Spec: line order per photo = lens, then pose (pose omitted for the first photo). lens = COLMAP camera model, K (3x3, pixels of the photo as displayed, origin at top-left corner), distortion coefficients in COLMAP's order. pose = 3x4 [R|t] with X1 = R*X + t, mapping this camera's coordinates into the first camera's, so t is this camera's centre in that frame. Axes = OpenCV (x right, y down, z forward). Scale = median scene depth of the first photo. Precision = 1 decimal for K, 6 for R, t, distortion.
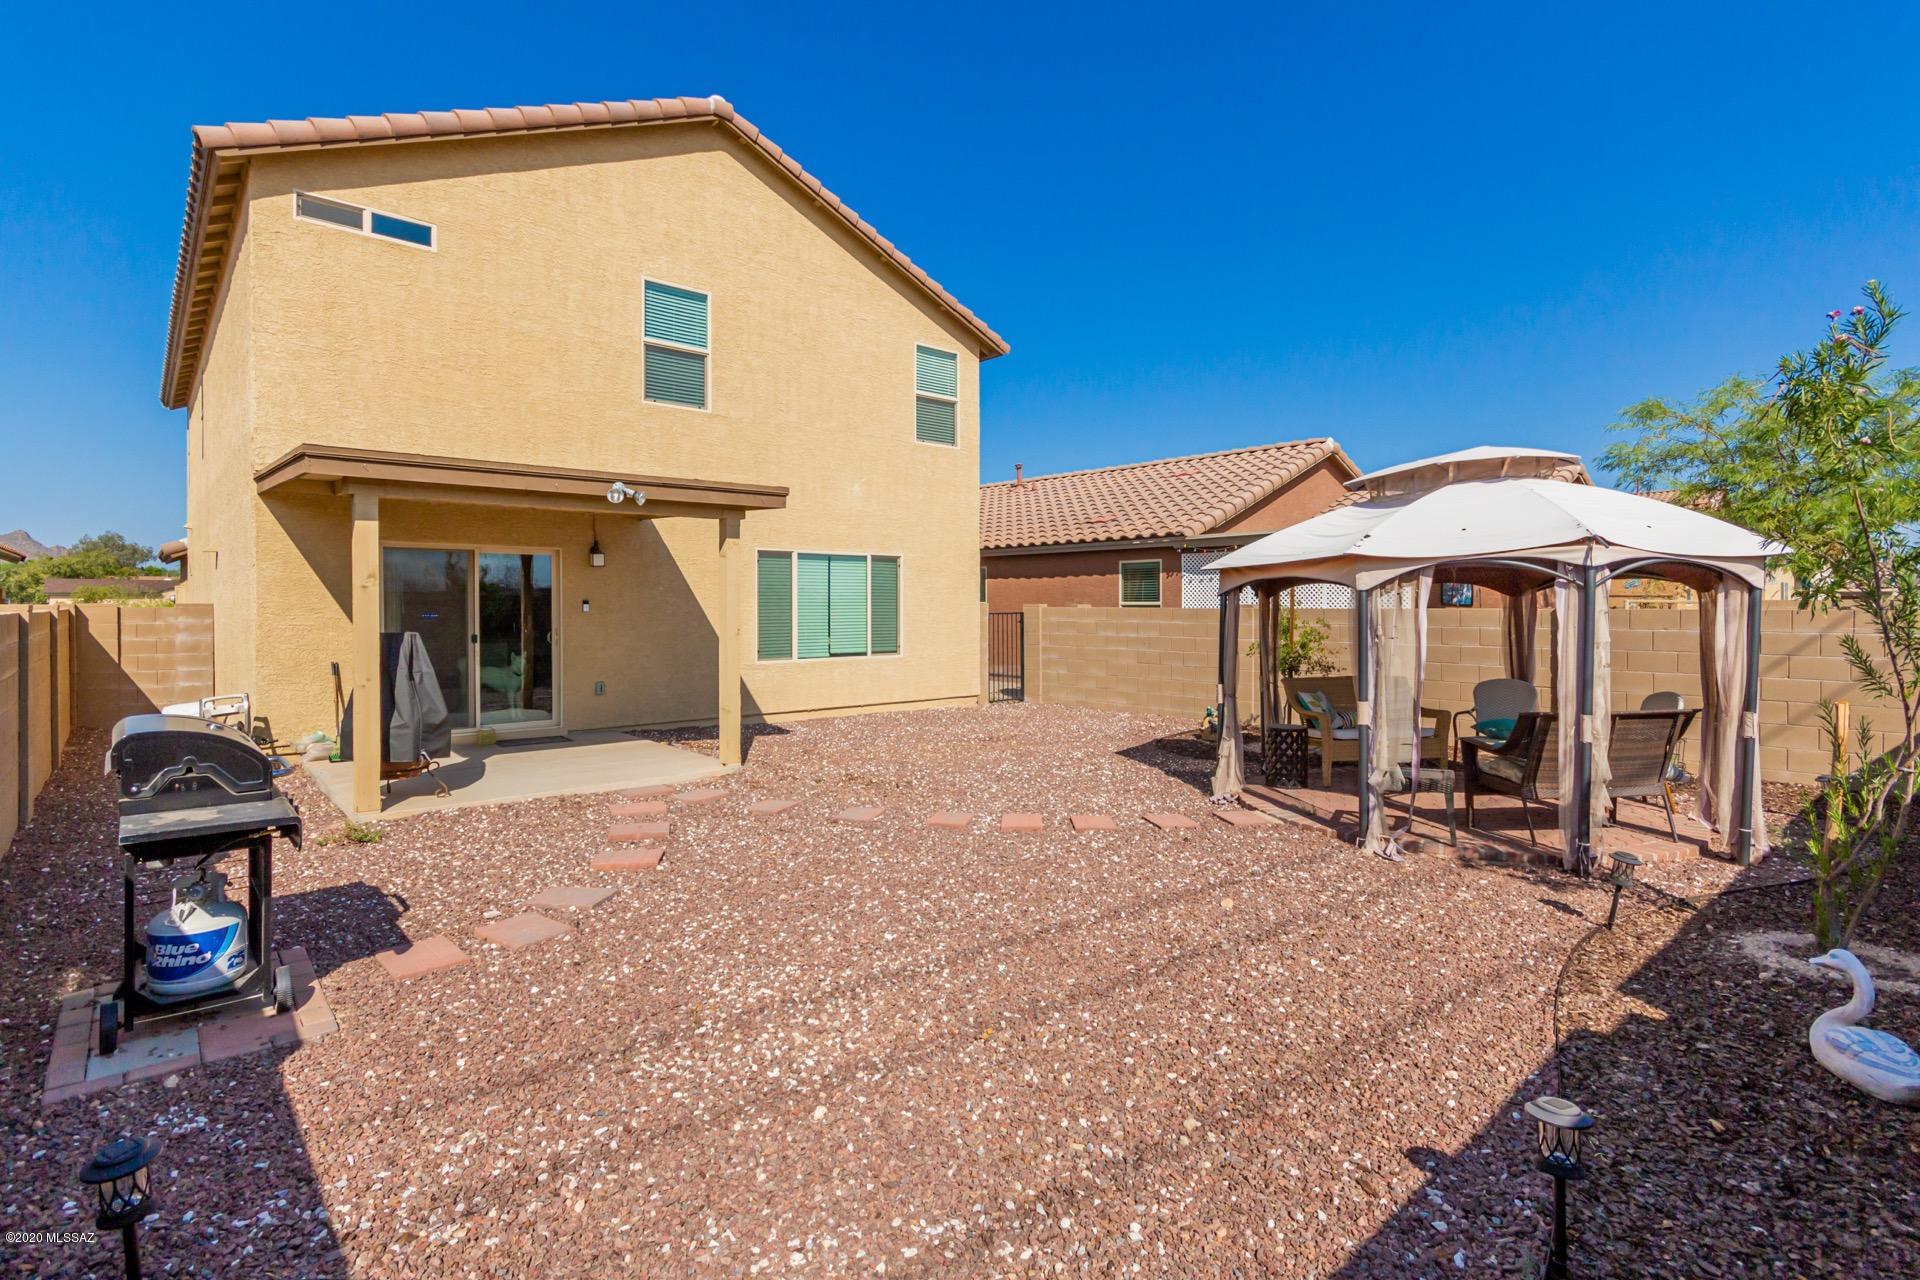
lens RADIAL K [[926.6, 0, 952.1], [0, 926.6, 616.7], [0, 0, 1]] dist [0.000674, 0.000067]
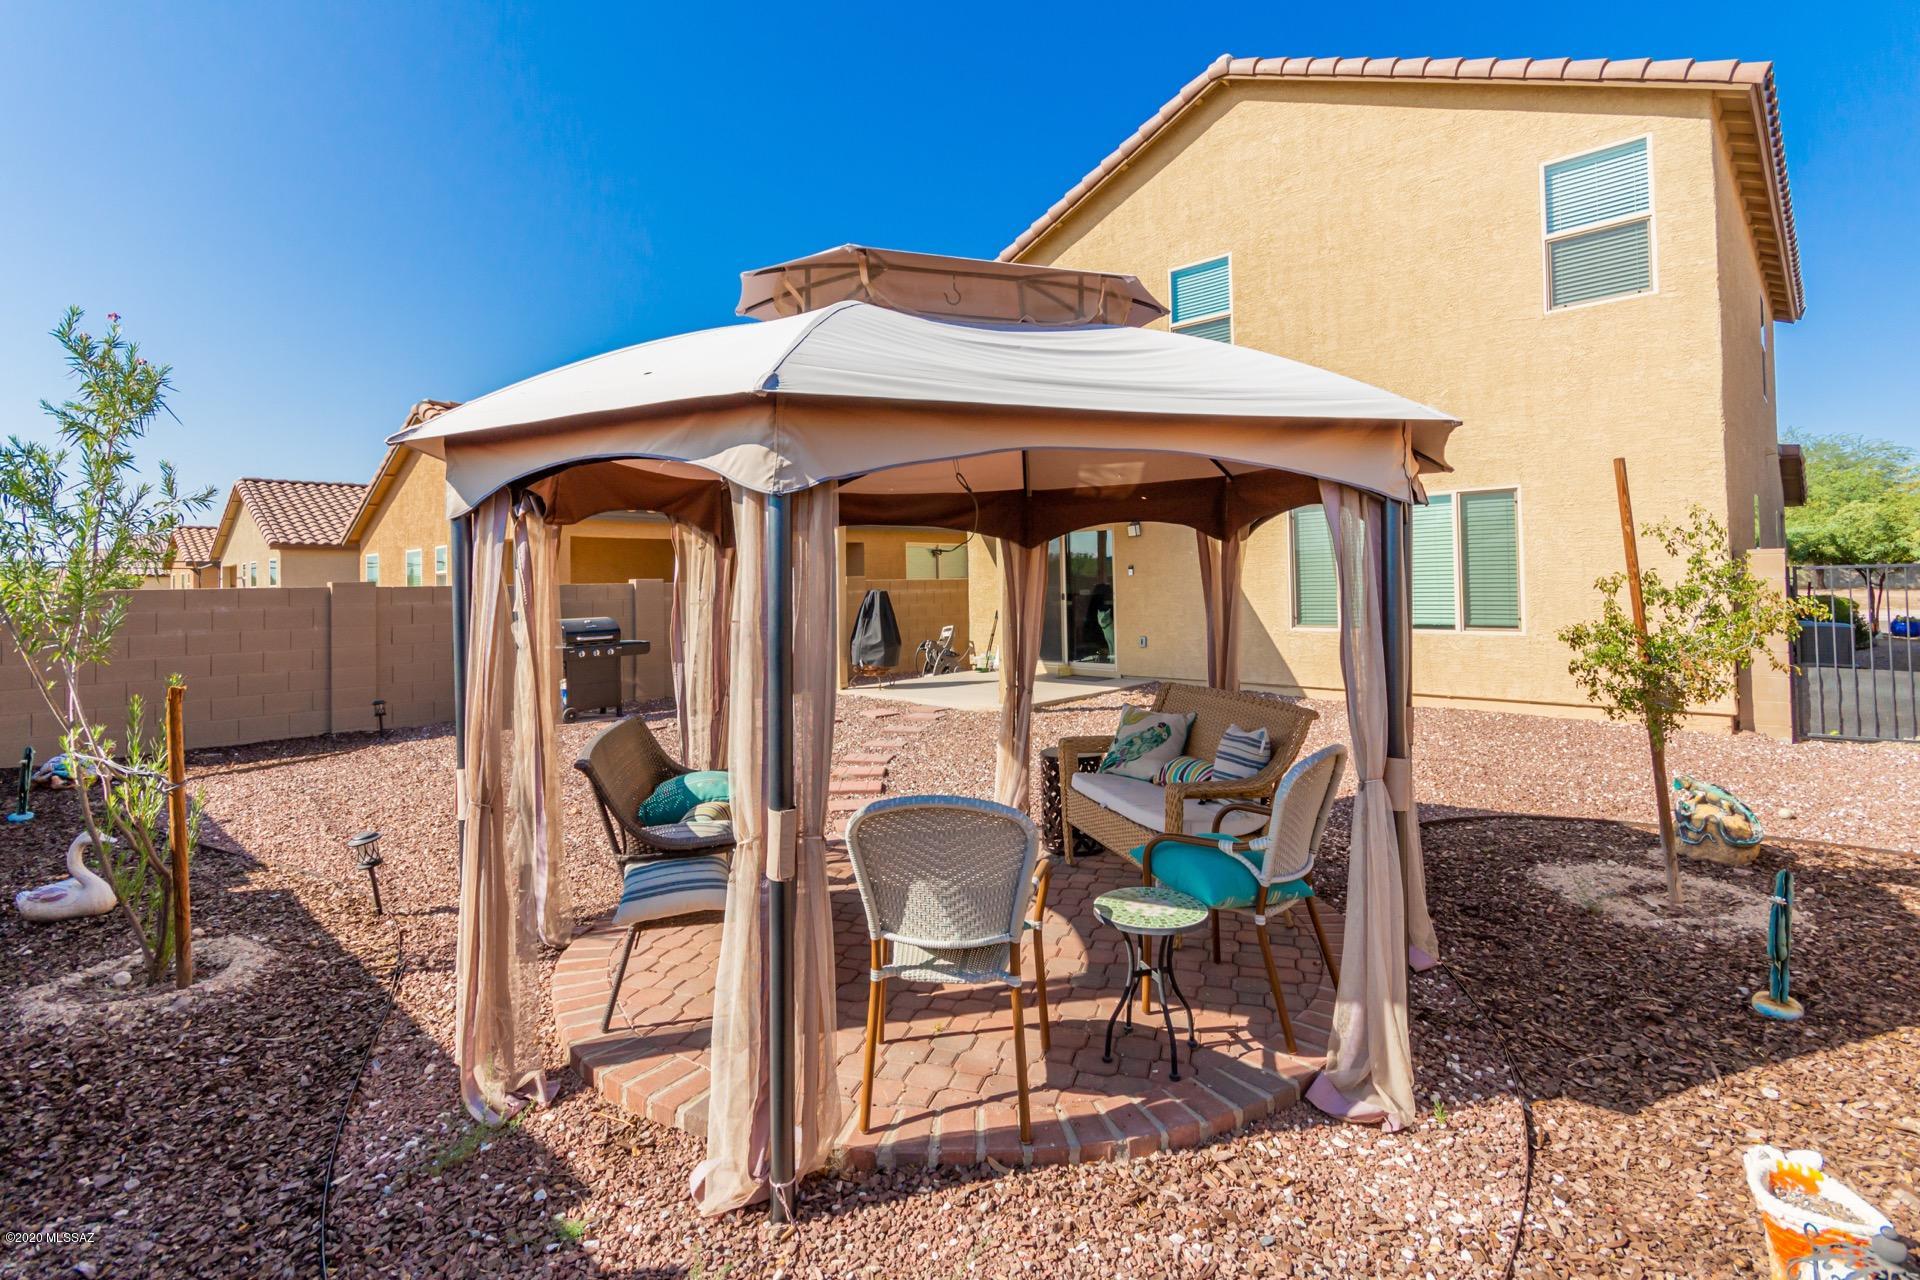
lens RADIAL K [[943.3, 0, 964.7], [0, 943.3, 563.1], [0, 0, 1]] dist [0.000737, 0.000190]
pose [[0.071655, -0.020350, -0.997222, 0.721532], [0.009481, 0.999761, -0.019721, 0.000454], [0.997384, -0.008042, 0.071830, 0.641227]]
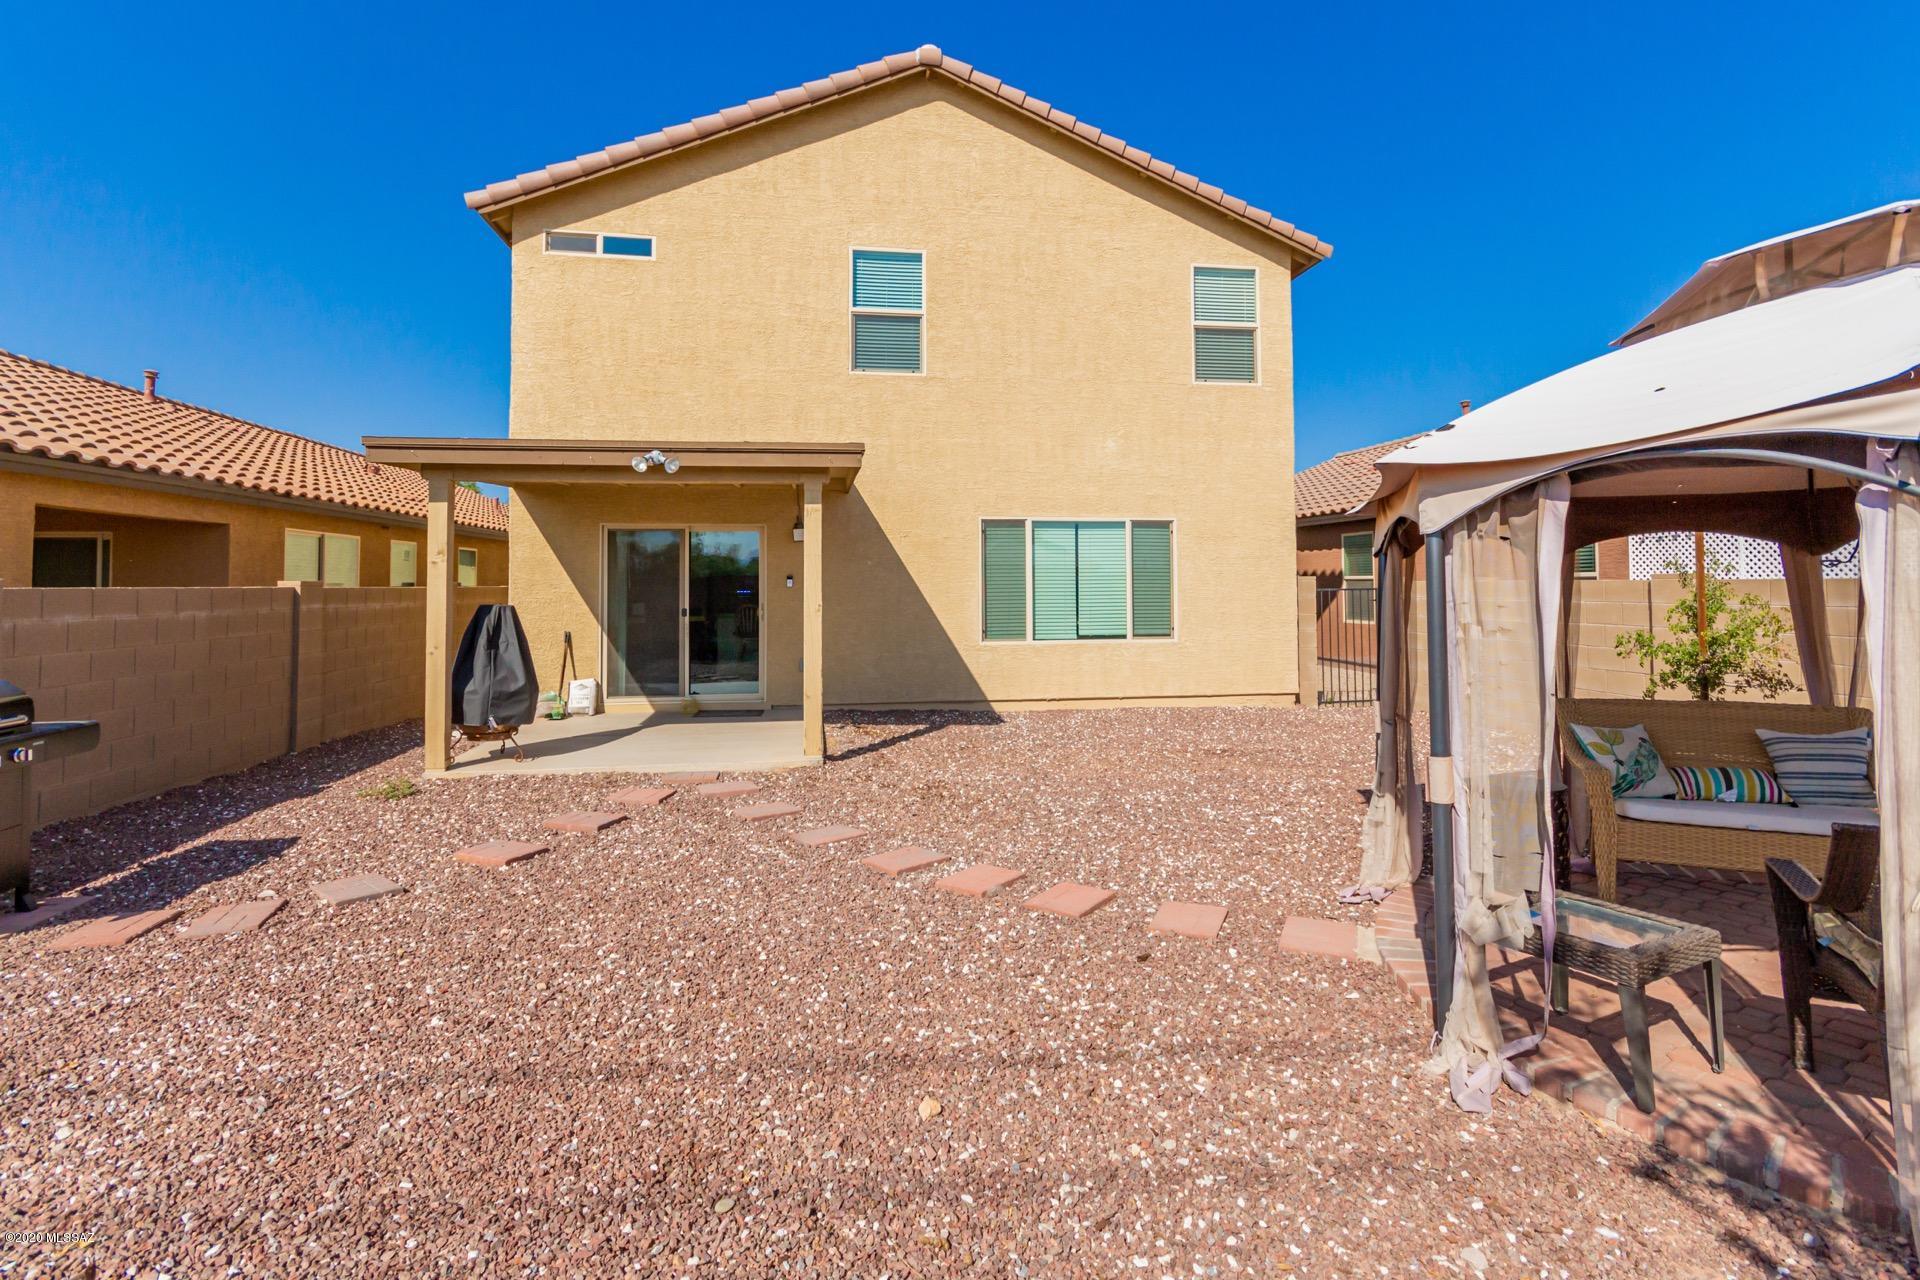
lens RADIAL K [[909.7, 0, 962.2], [0, 909.7, 561.7], [0, 0, 1]] dist [-0.005313, 0.000055]
pose [[0.839499, -0.018439, -0.543048, 0.271028], [-0.002081, 0.999308, -0.037148, 0.003112], [0.543357, 0.032316, 0.838879, 0.250652]]
